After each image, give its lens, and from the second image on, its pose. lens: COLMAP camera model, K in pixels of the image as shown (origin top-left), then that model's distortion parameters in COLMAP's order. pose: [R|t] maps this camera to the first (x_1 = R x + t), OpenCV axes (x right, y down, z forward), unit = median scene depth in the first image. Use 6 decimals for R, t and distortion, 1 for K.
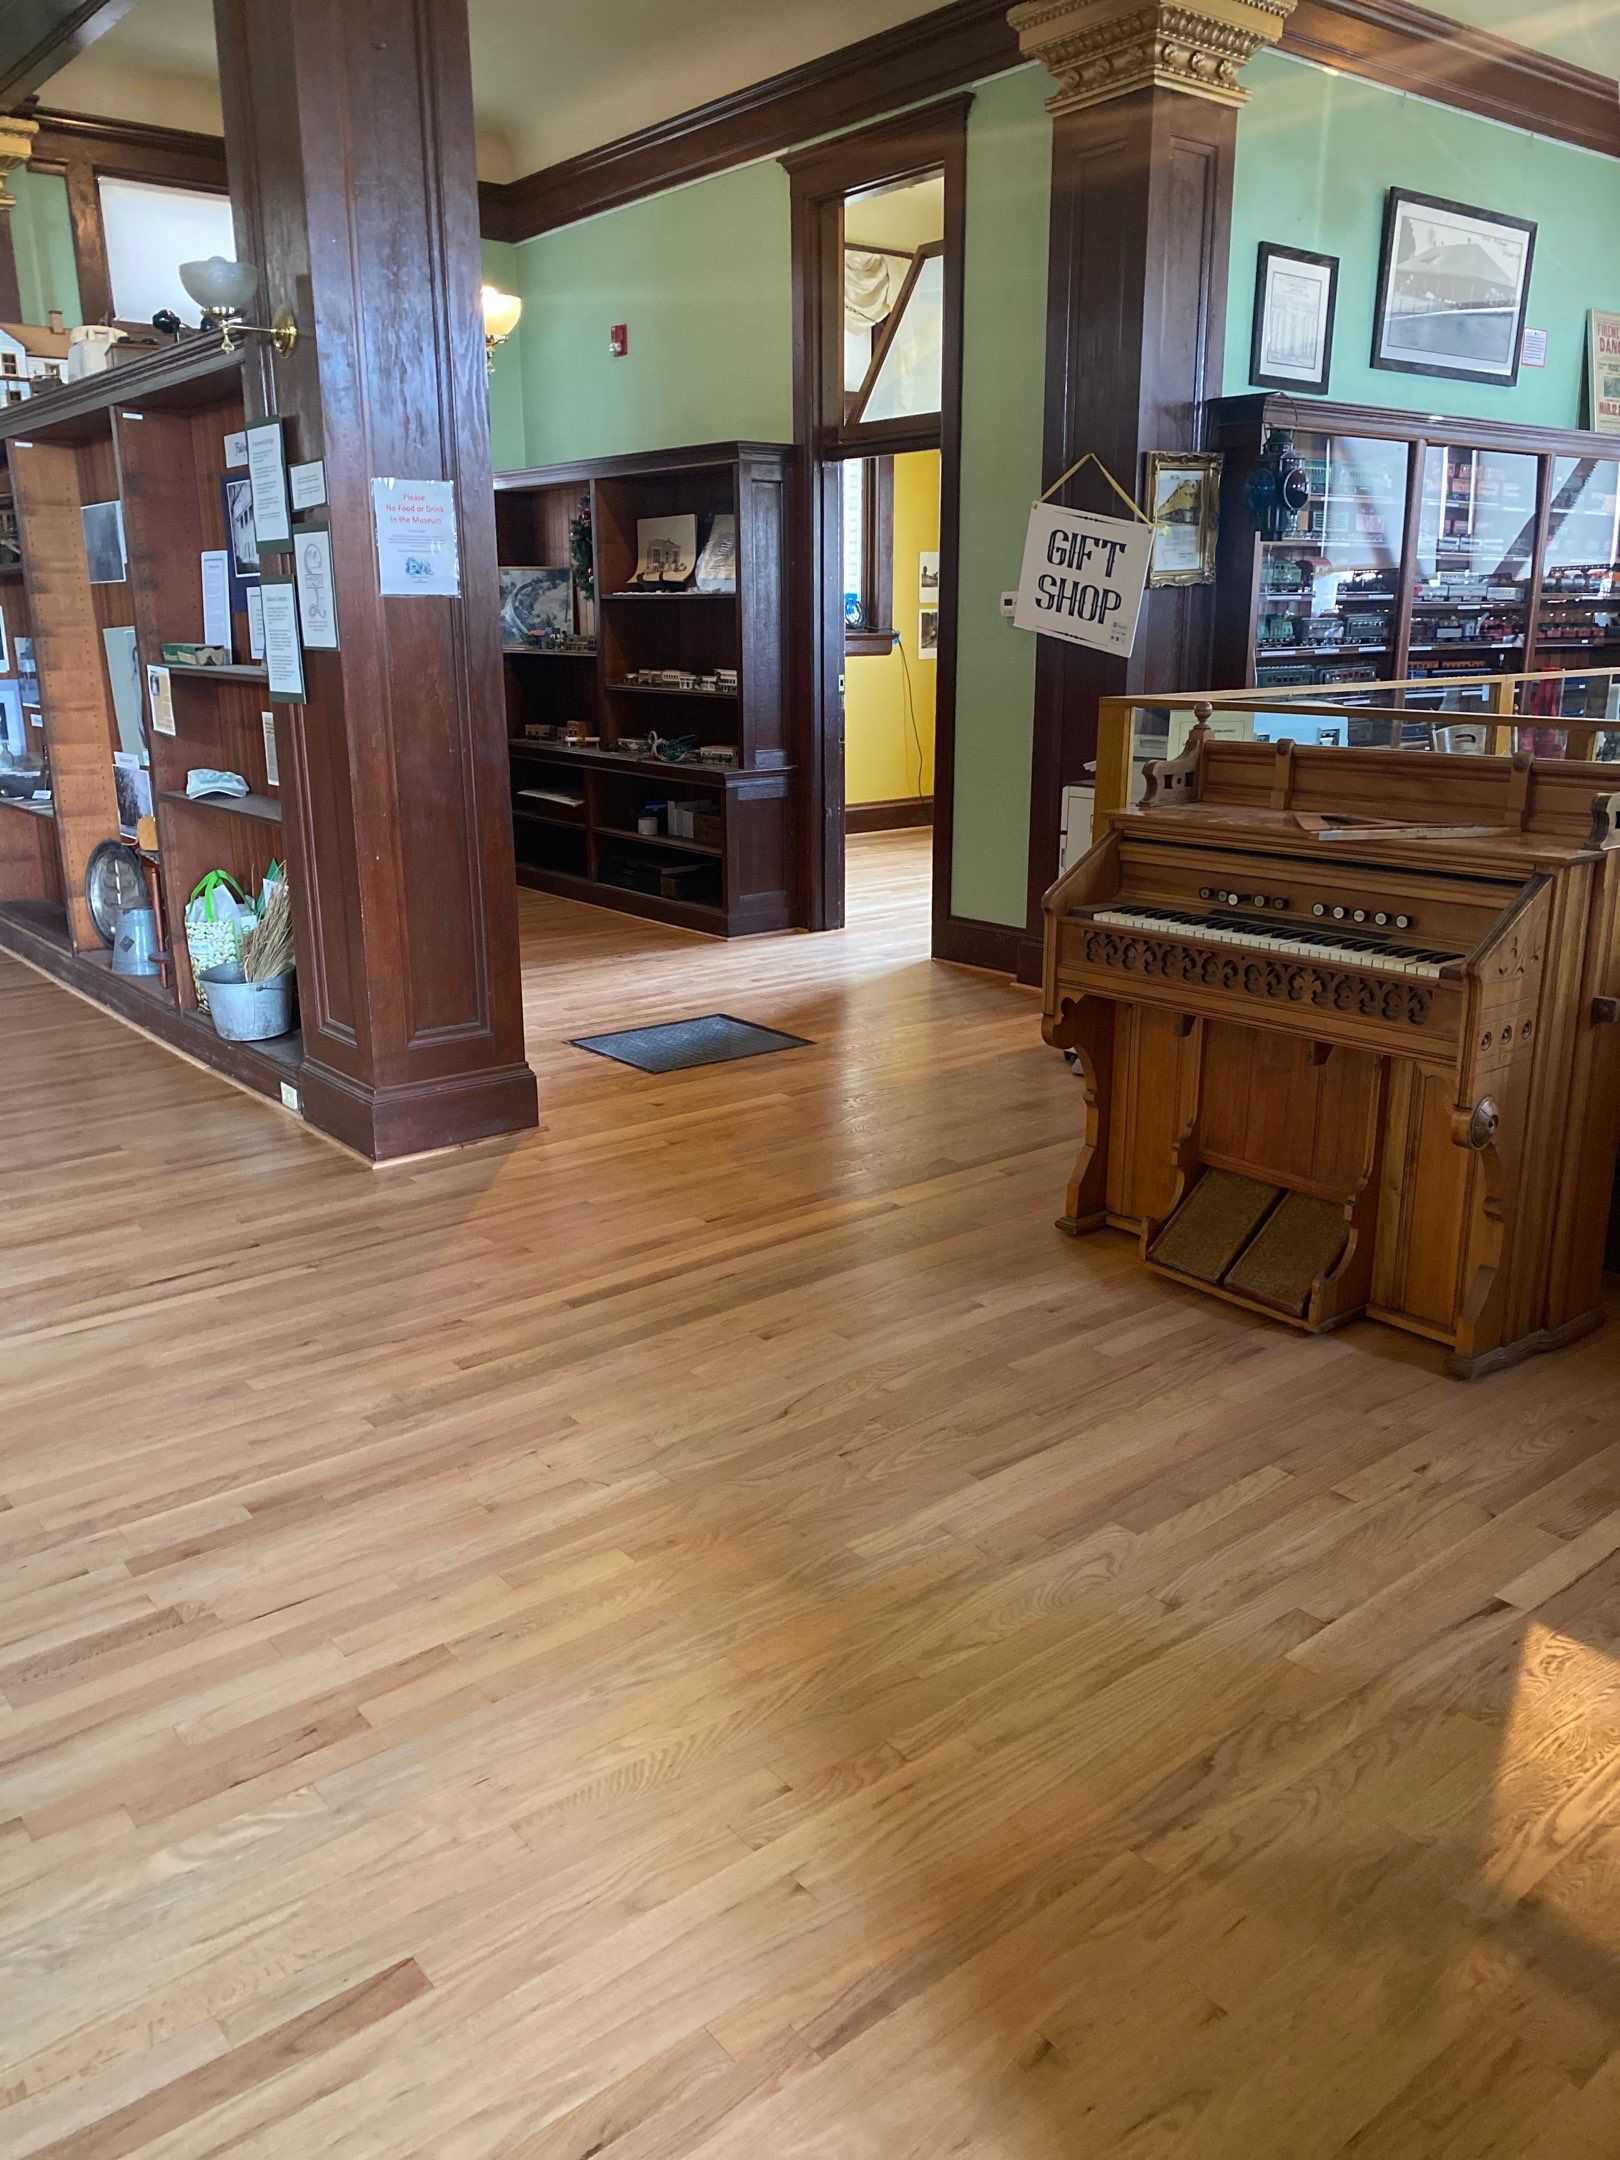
lens RADIAL K [[1653.4, 0, 789.8], [0, 1653.4, 1077.5], [0, 0, 1]] dist [0.032876, -0.040460]
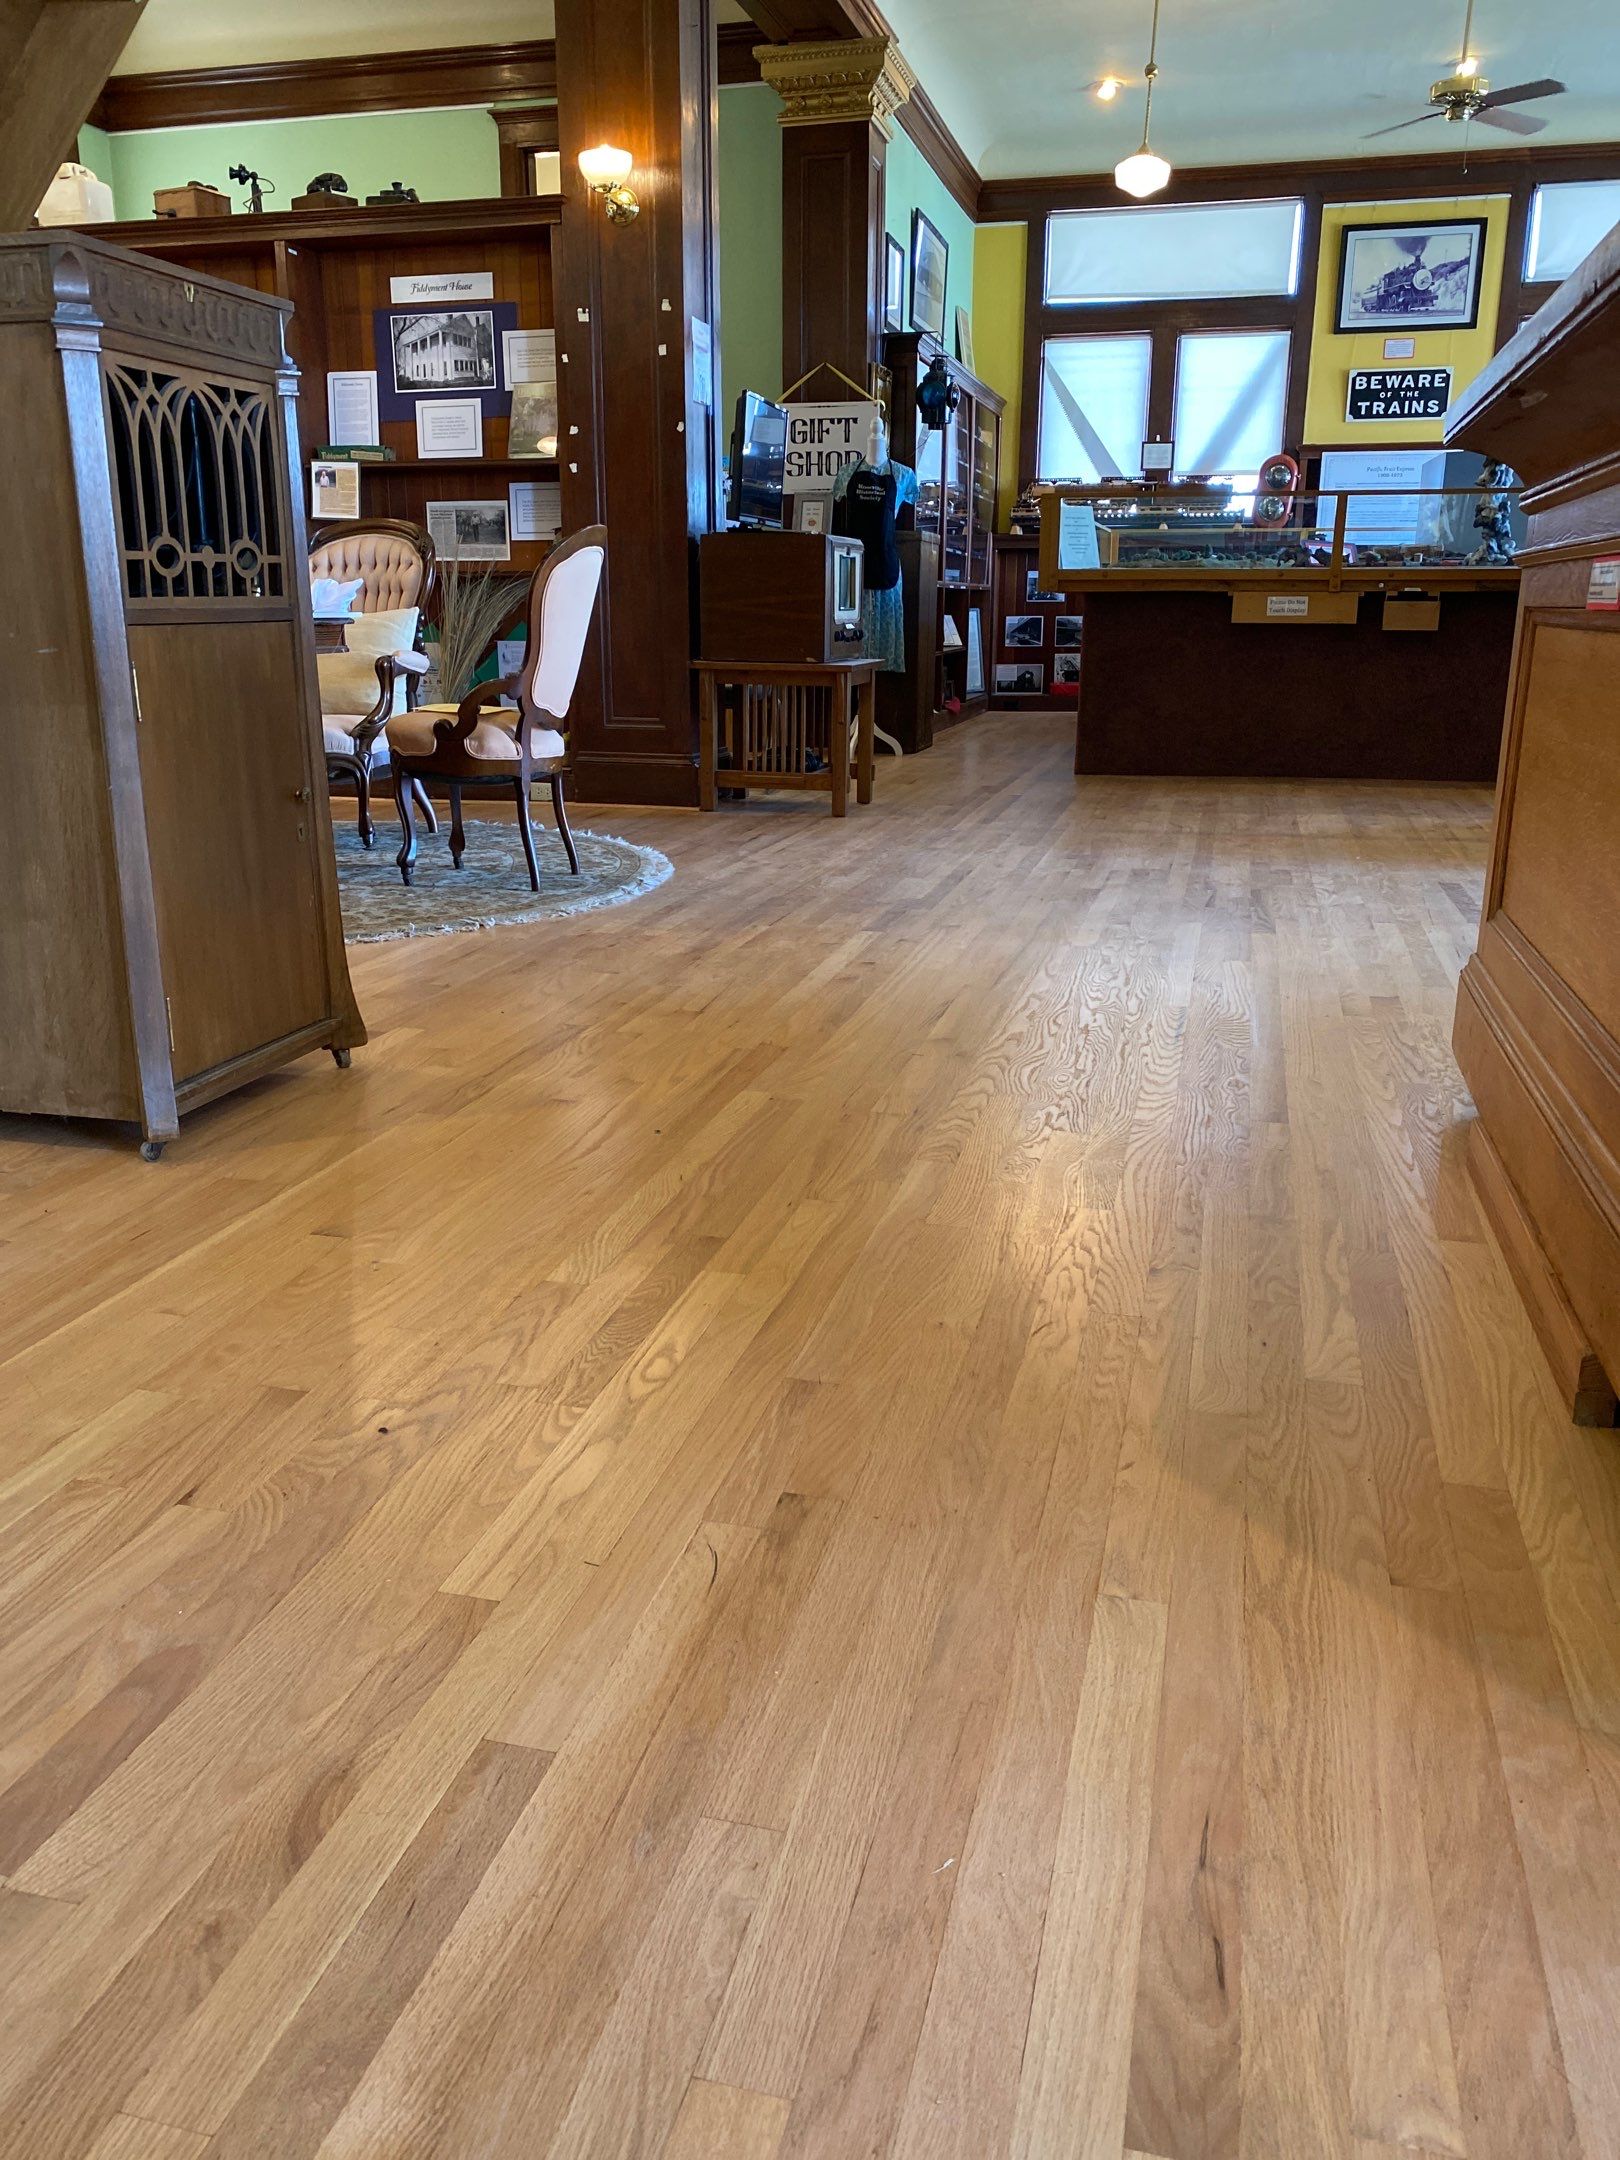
lens RADIAL K [[1653.4, 0, 800.2], [0, 1653.4, 1066.8], [0, 0, 1]] dist [0.032876, -0.040460]
pose [[0.799500, -0.154481, 0.580461, -0.742480], [0.158035, 0.986414, 0.044850, 0.159790], [-0.579504, 0.055875, 0.813052, -0.138600]]
